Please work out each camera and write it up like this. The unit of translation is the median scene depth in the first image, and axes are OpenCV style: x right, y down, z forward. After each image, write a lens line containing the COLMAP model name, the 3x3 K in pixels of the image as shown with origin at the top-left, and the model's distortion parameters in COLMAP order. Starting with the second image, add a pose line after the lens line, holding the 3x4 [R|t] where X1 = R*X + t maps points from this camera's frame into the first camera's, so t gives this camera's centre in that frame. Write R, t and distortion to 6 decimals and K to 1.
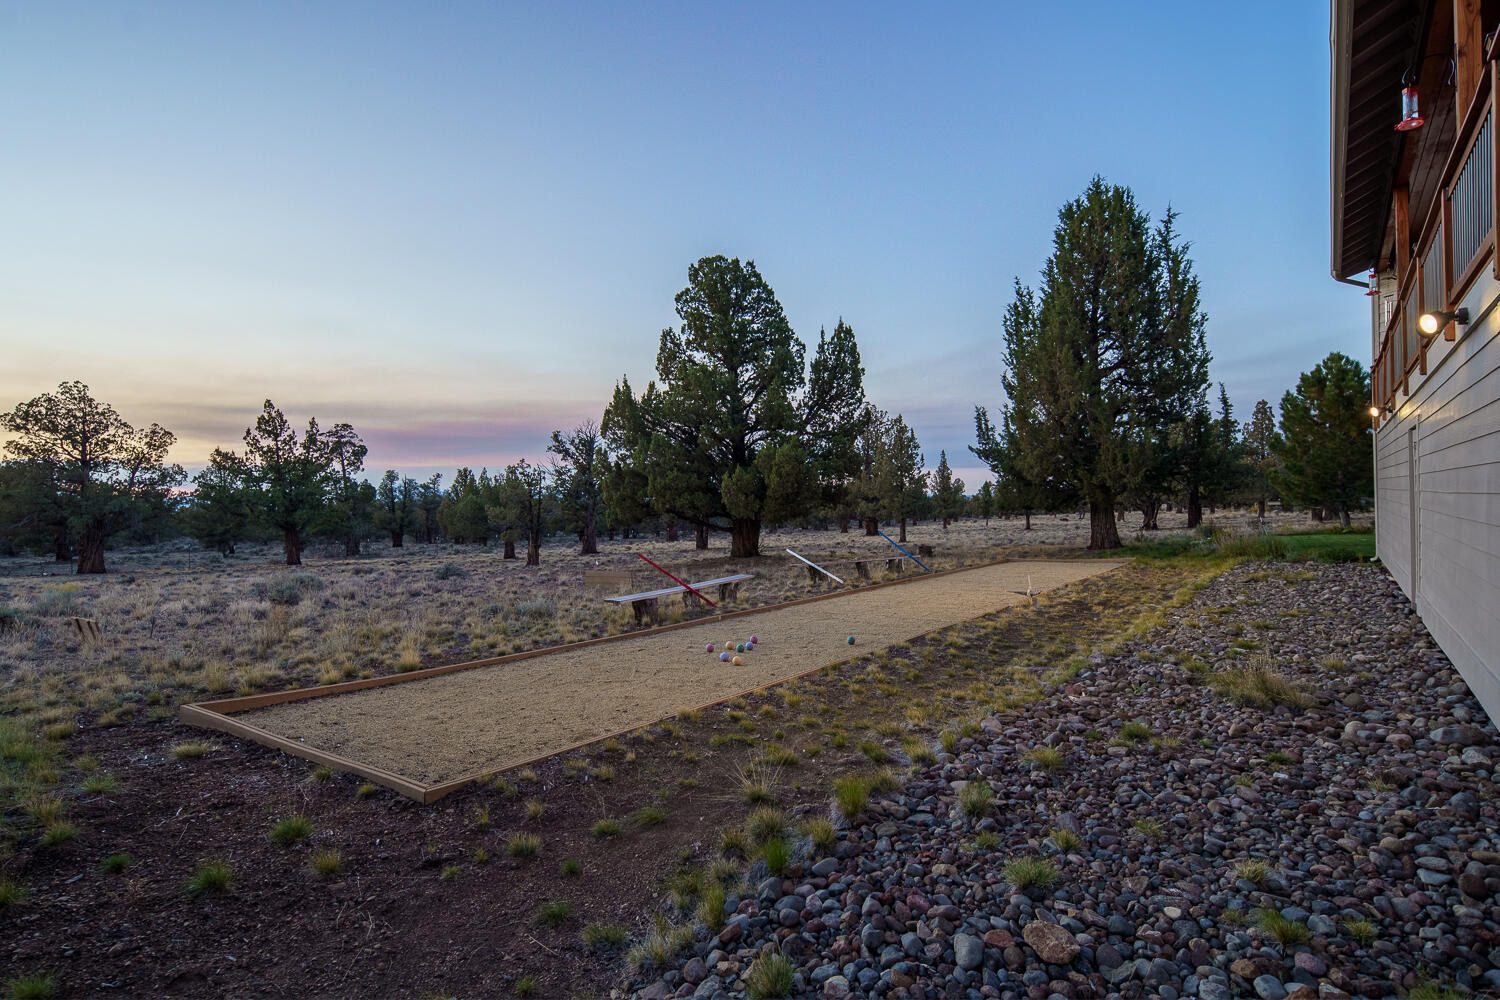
lens RADIAL K [[743.3, 0, 747.3], [0, 743.3, 485.9], [0, 0, 1]] dist [-0.002443, -0.001431]
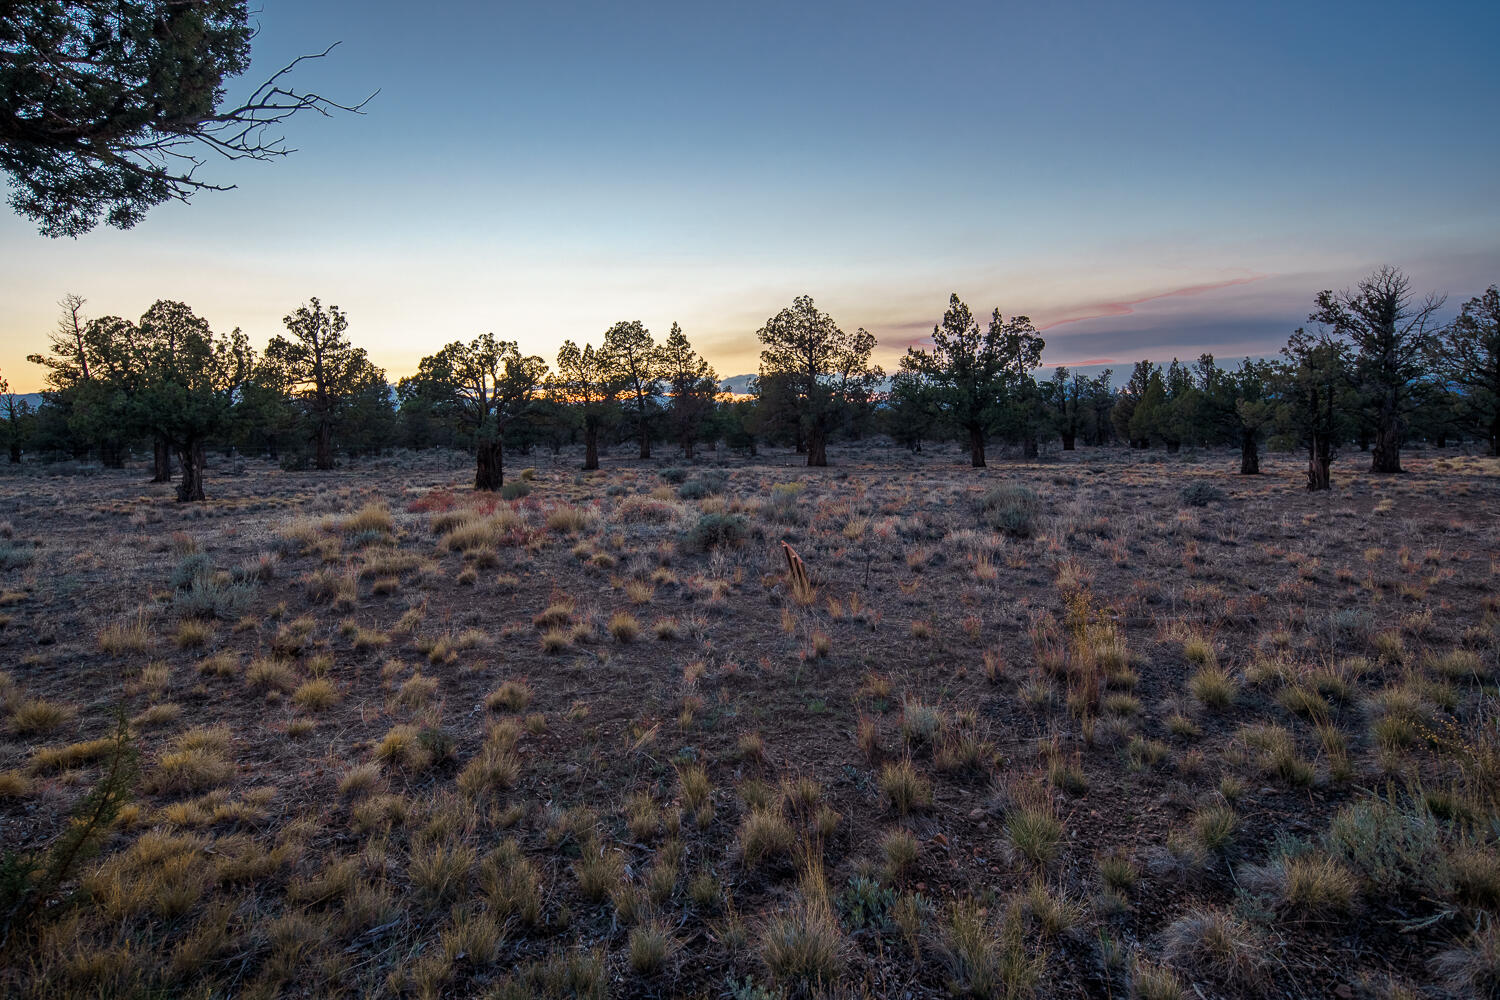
lens RADIAL K [[743.3, 0, 747.3], [0, 743.3, 485.9], [0, 0, 1]] dist [-0.002443, -0.001431]
pose [[0.680294, 0.070212, -0.729569, -0.113219], [0.026801, 0.992352, 0.120492, 0.008237], [0.732449, -0.101524, 0.673209, 0.137392]]
